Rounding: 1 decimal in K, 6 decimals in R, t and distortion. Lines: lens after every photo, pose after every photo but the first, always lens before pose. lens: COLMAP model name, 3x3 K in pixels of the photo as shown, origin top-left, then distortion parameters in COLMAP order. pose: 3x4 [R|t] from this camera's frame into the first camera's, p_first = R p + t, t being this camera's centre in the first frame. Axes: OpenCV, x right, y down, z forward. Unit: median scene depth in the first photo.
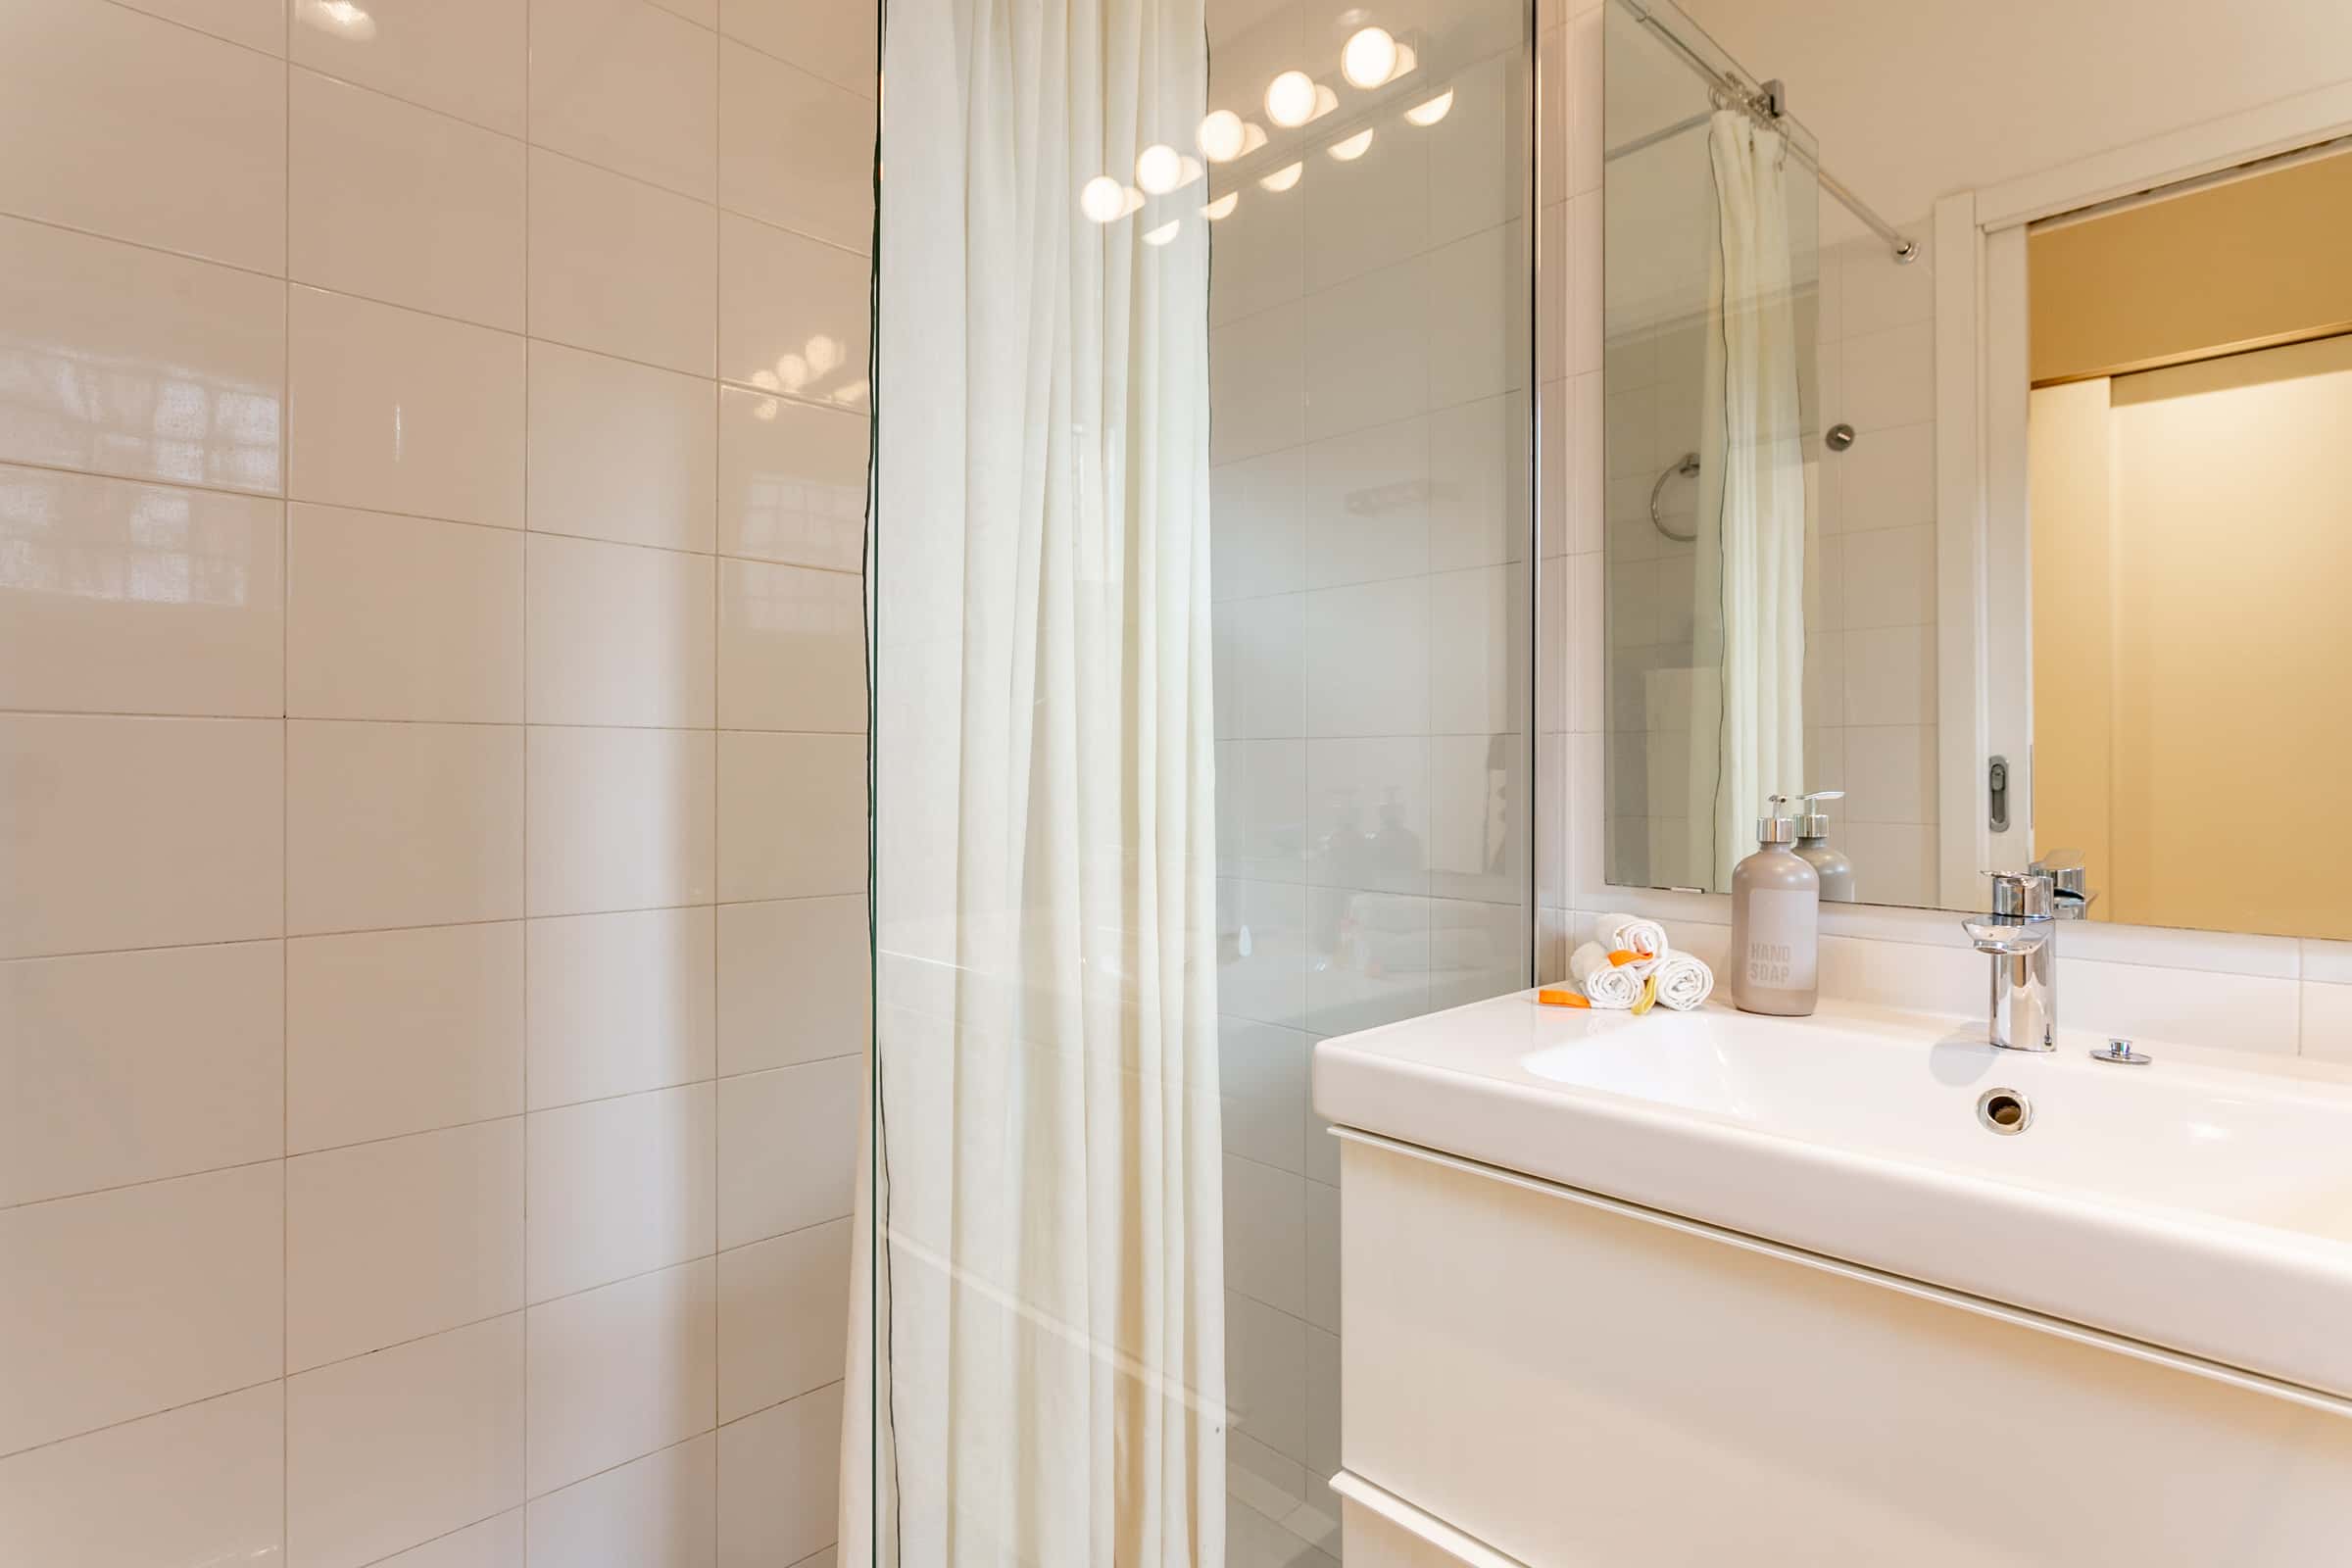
lens RADIAL K [[1173.5, 0, 1195.1], [0, 1173.5, 785.9], [0, 0, 1]] dist [0.003773, -0.000516]
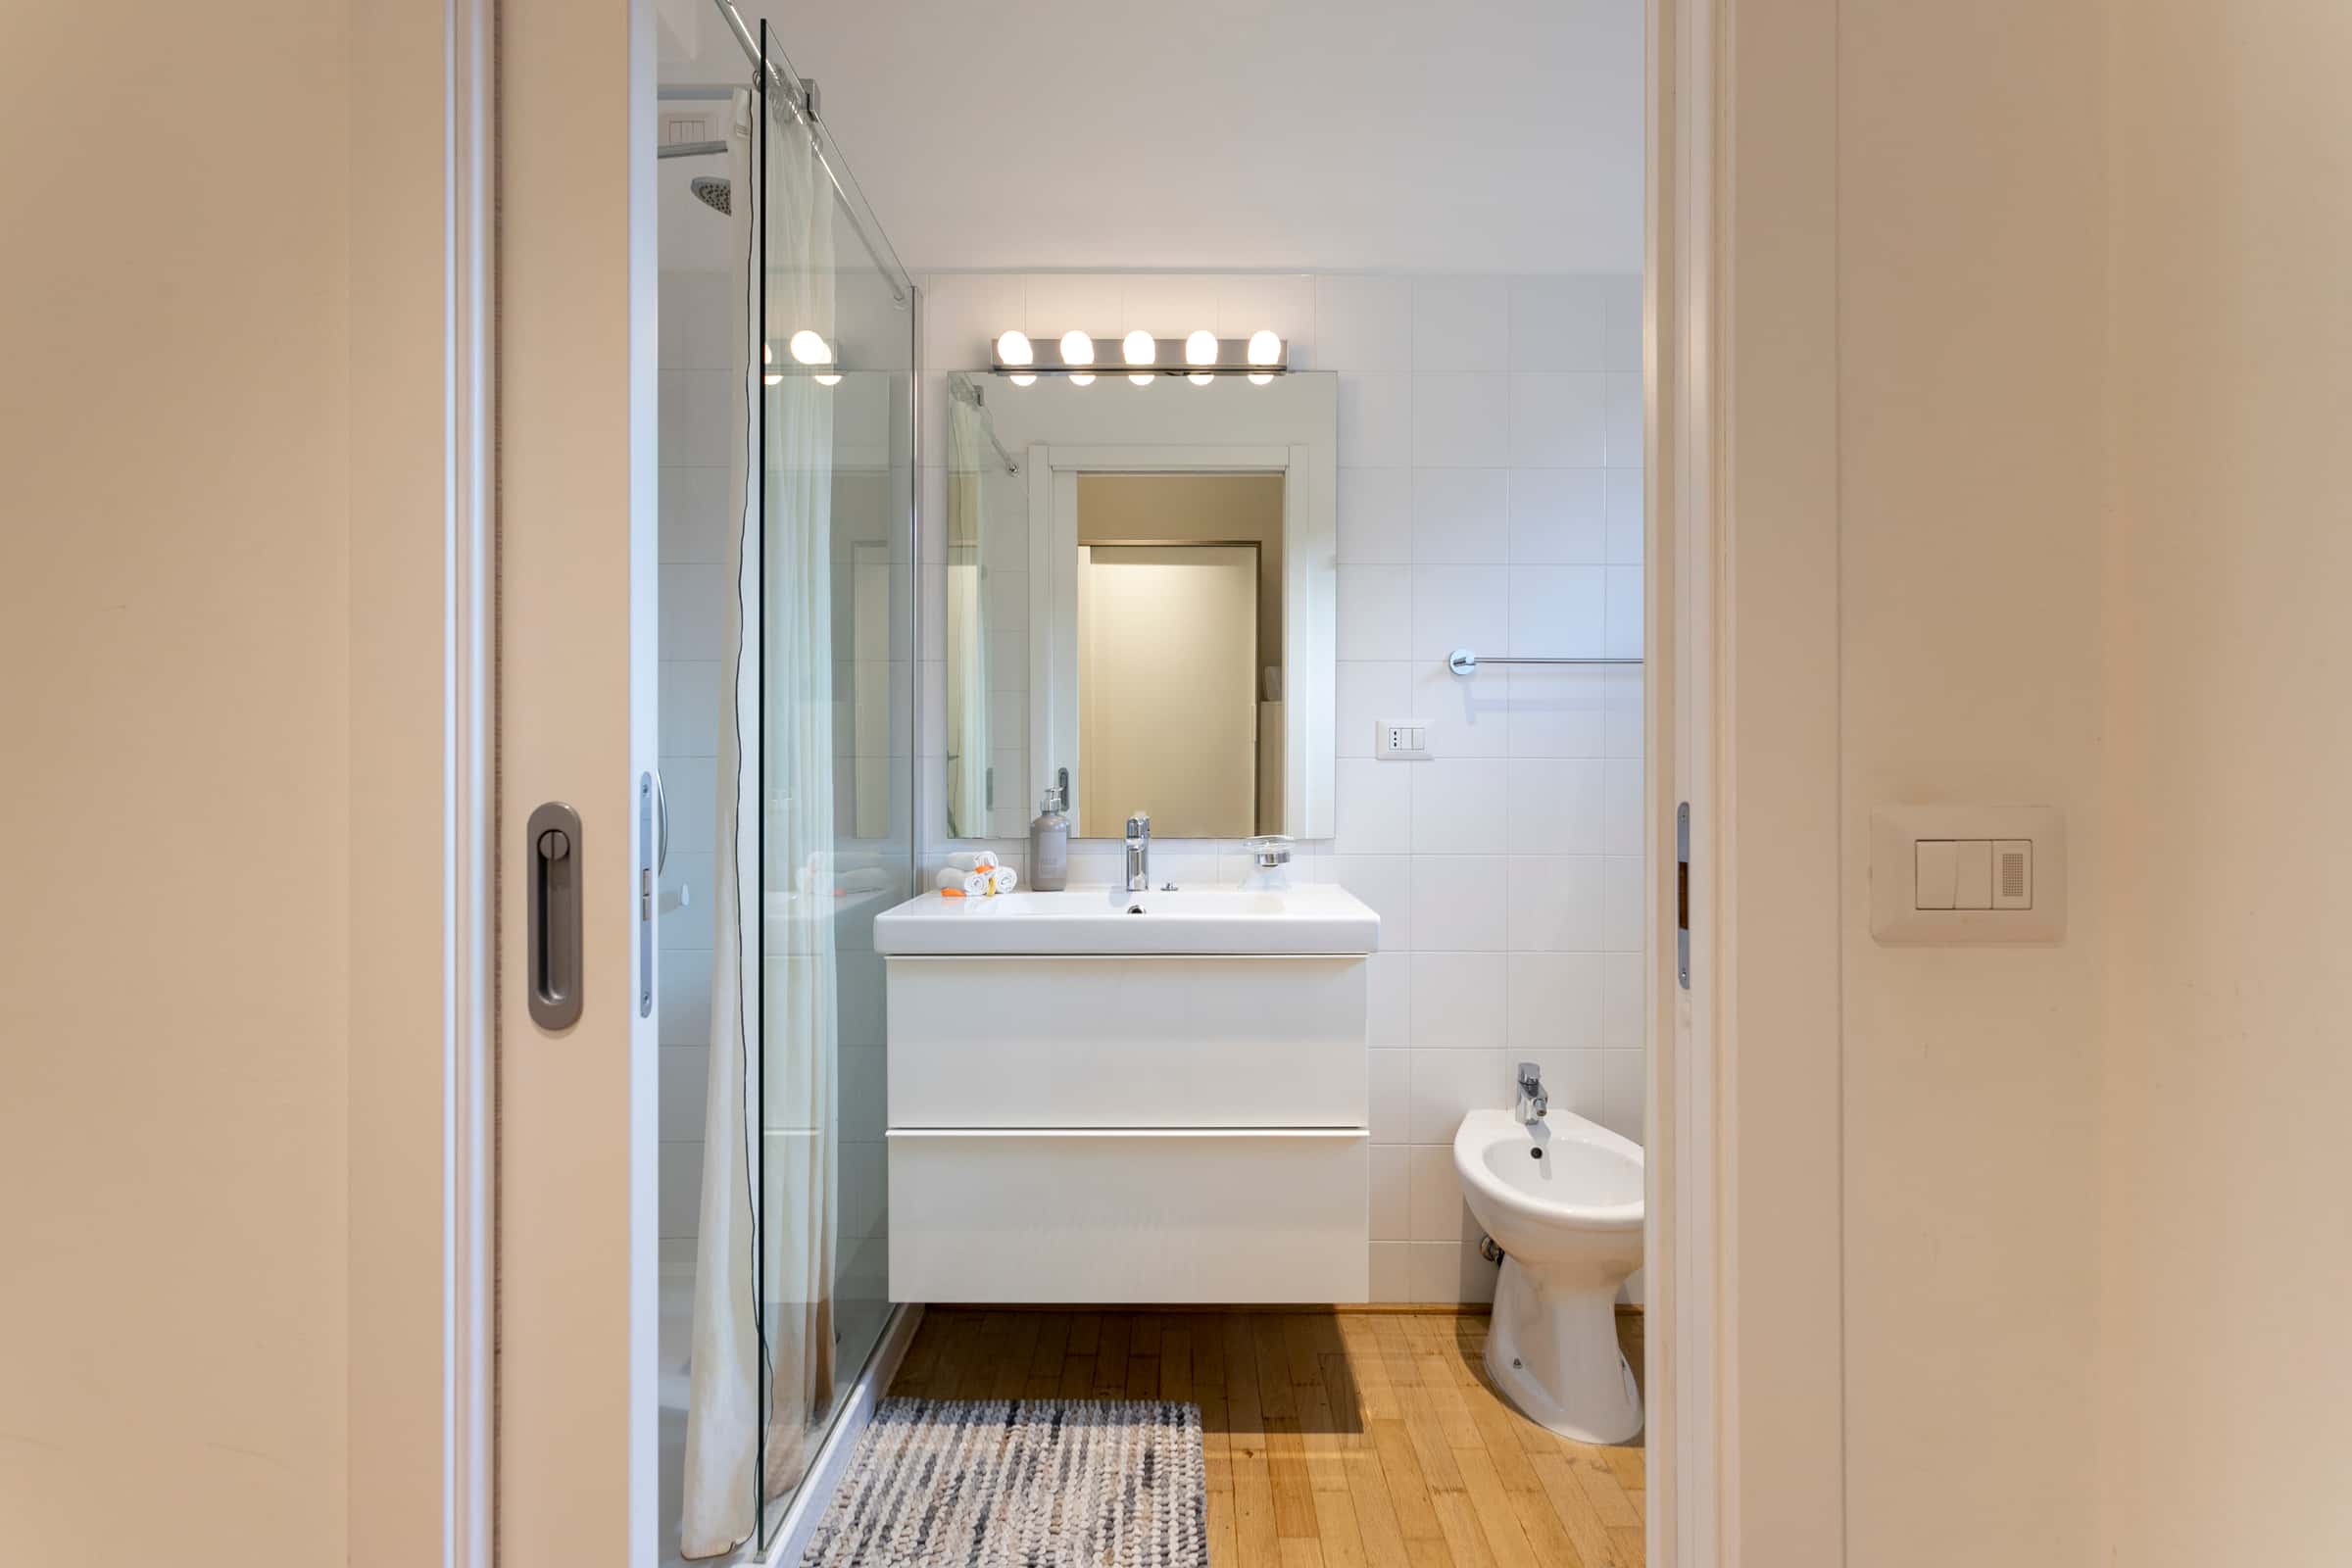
lens RADIAL K [[1113.7, 0, 1171.6], [0, 1113.7, 780.5], [0, 0, 1]] dist [0.001803, 0.002703]
pose [[0.707555, 0.003462, 0.706650, -0.773680], [0.000591, 0.999985, -0.005491, 0.001060], [-0.706658, 0.004302, 0.707542, -0.611247]]
